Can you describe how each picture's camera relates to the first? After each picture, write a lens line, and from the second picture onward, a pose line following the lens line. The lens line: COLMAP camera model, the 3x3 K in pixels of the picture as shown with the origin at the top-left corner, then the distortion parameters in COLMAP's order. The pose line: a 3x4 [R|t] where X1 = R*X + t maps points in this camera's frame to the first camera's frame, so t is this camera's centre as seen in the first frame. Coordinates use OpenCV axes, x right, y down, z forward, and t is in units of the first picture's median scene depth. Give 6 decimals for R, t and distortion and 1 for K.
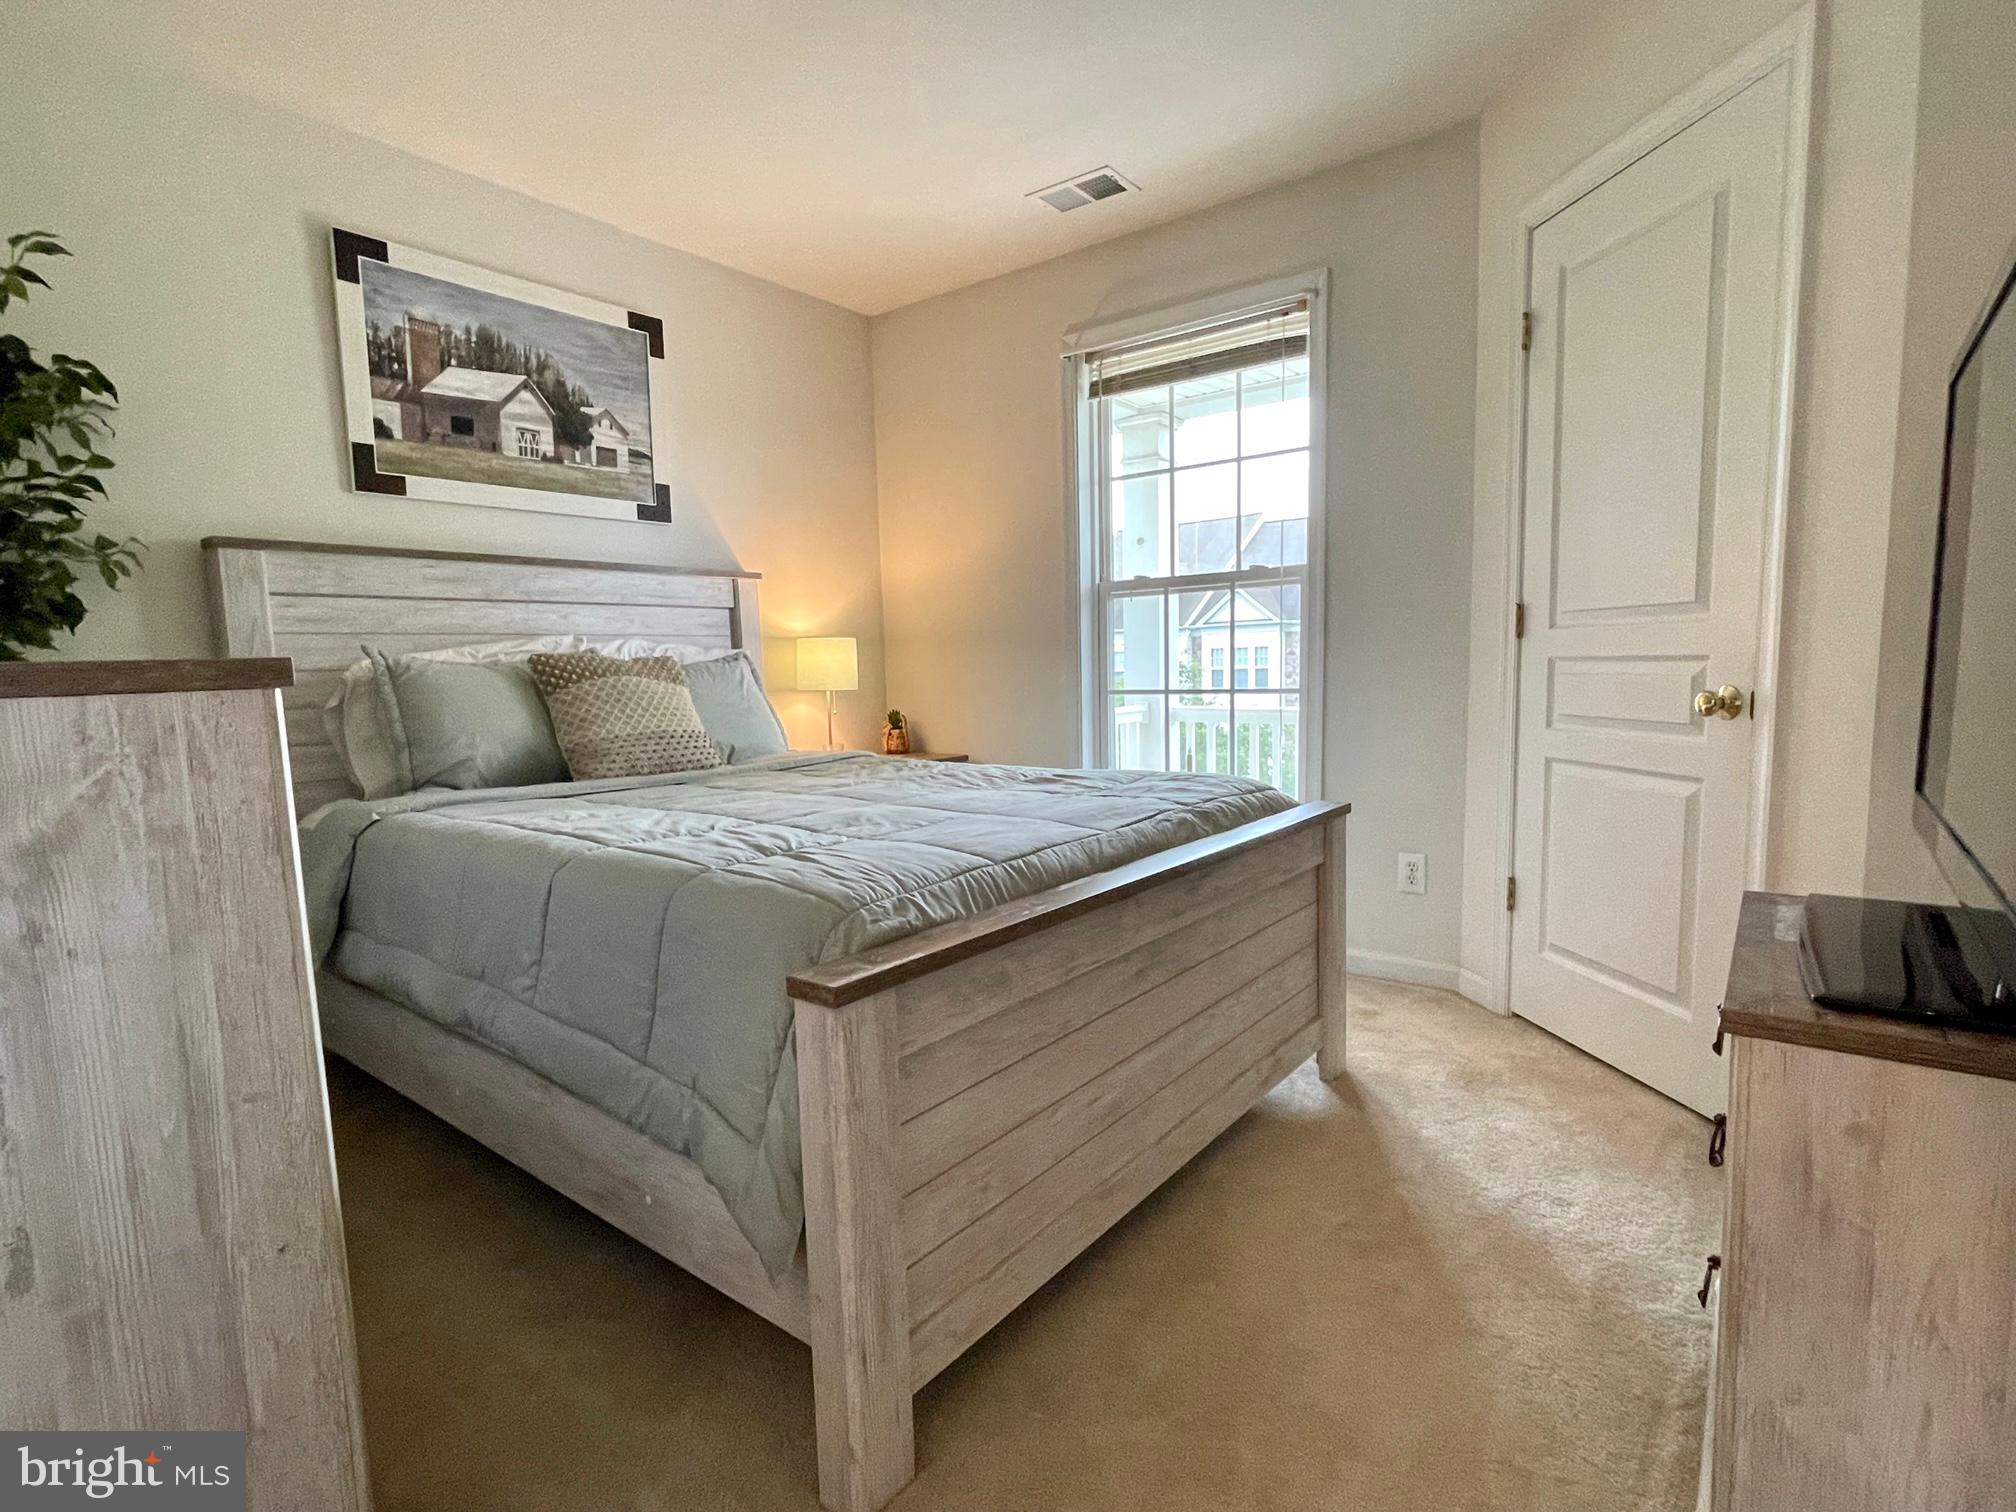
lens RADIAL K [[986.2, 0, 1008.2], [0, 986.2, 763.5], [0, 0, 1]] dist [-0.000356, 0.000555]
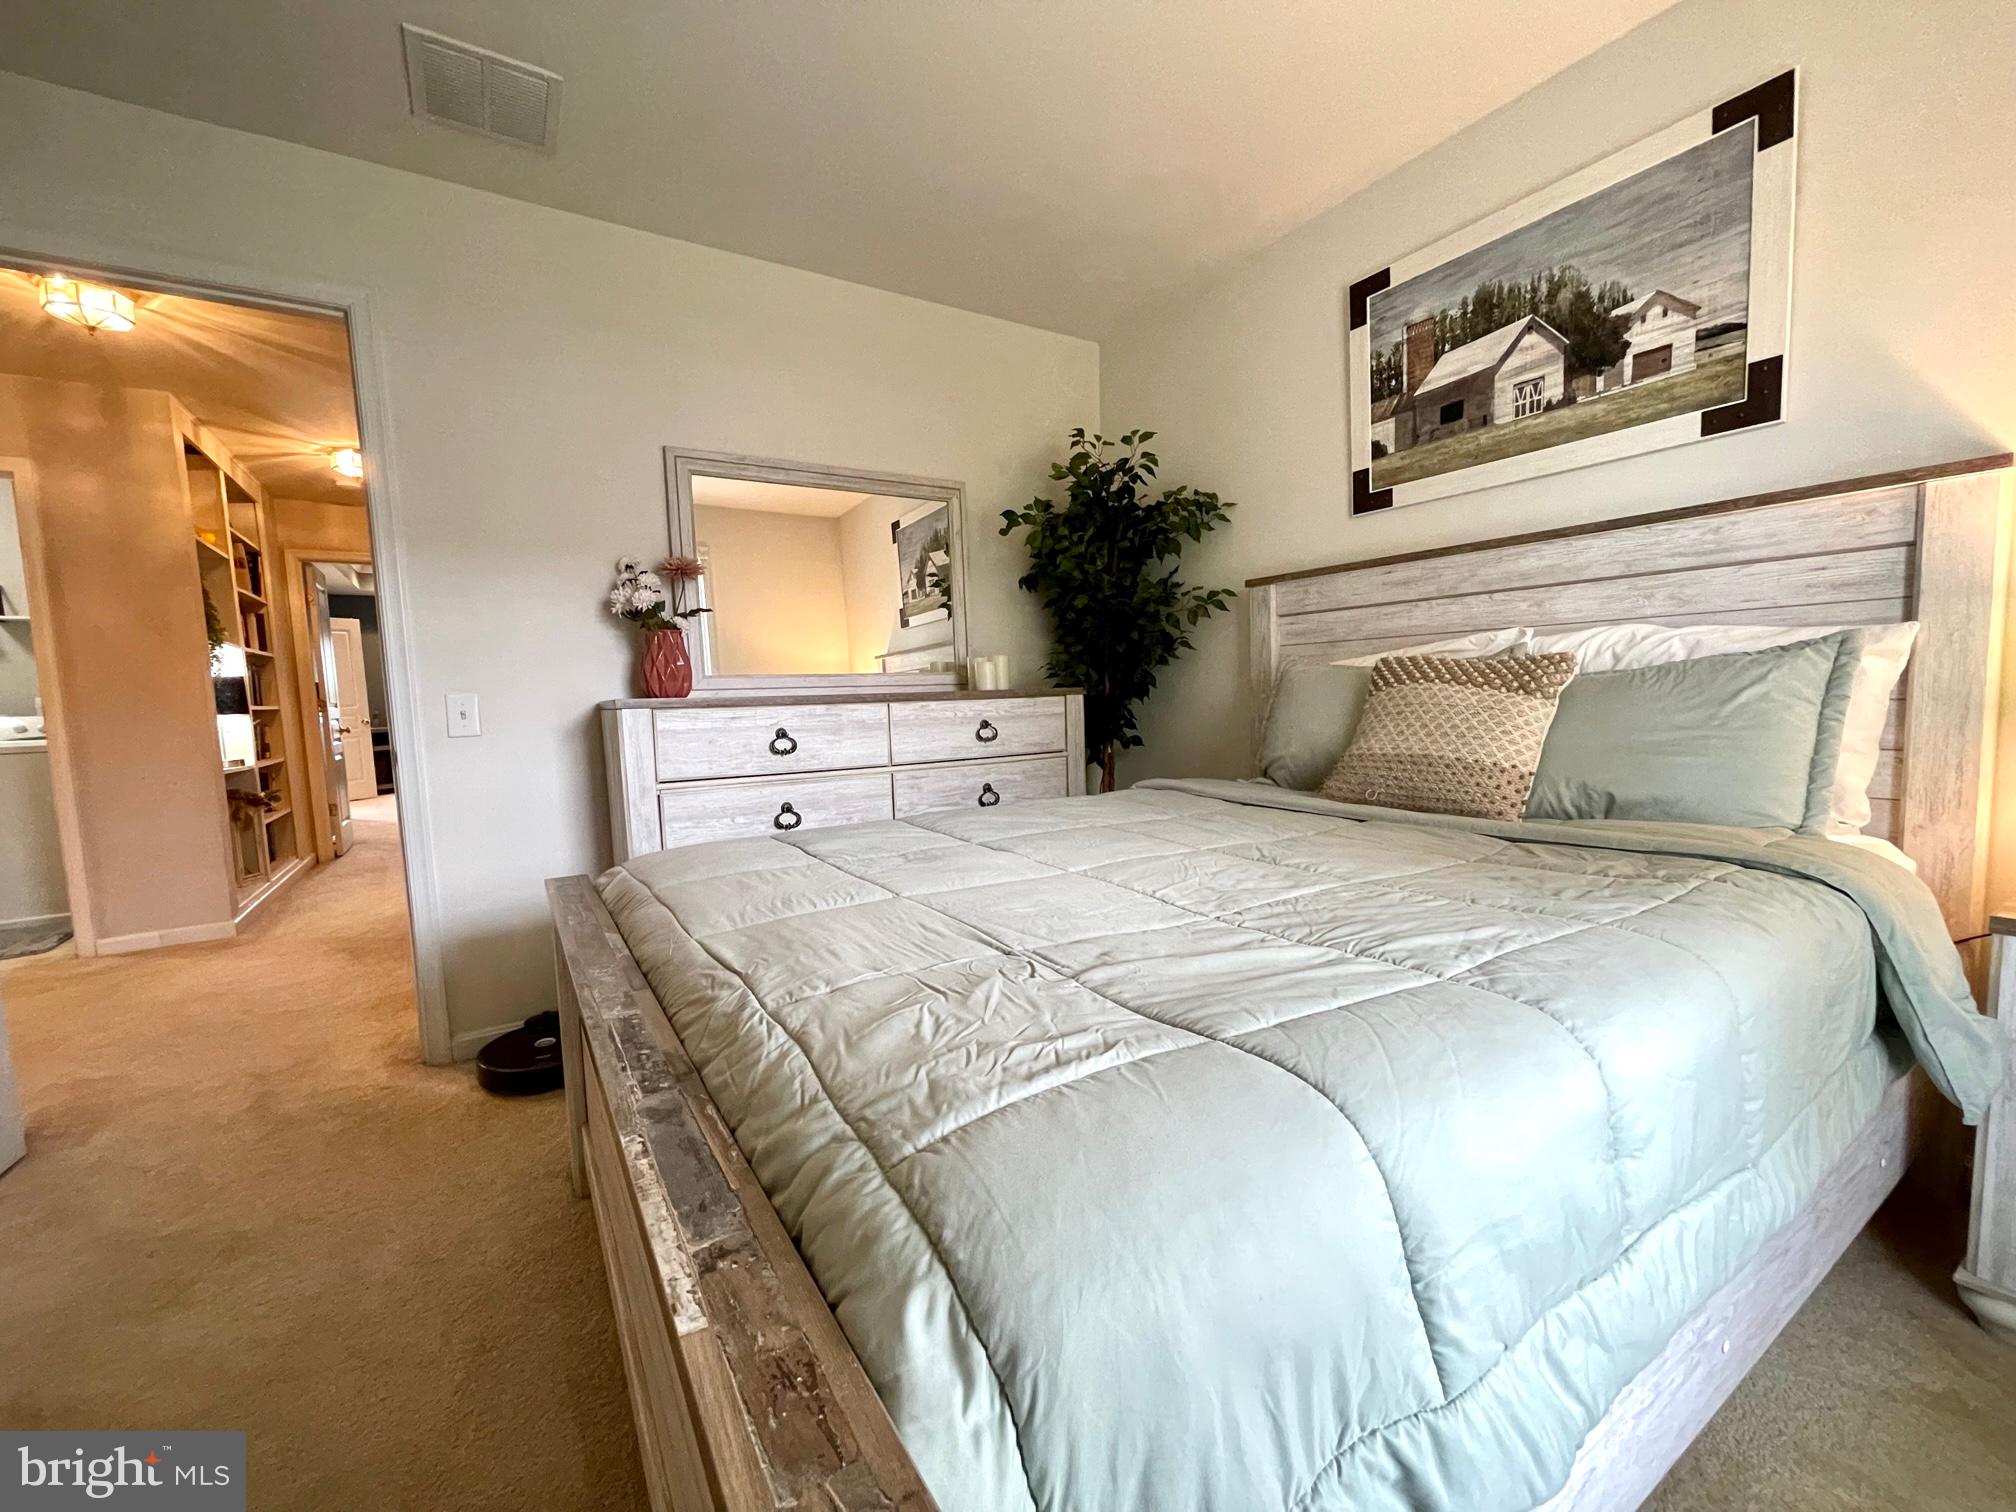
lens RADIAL K [[810.8, 0, 1007.9], [0, 810.8, 750.0], [0, 0, 1]] dist [-0.000227, 0.000401]
pose [[-0.324200, 0.117125, -0.938710, 0.342887], [-0.044076, 0.989358, 0.138666, -0.108167], [0.944961, 0.086330, -0.315587, 0.848475]]
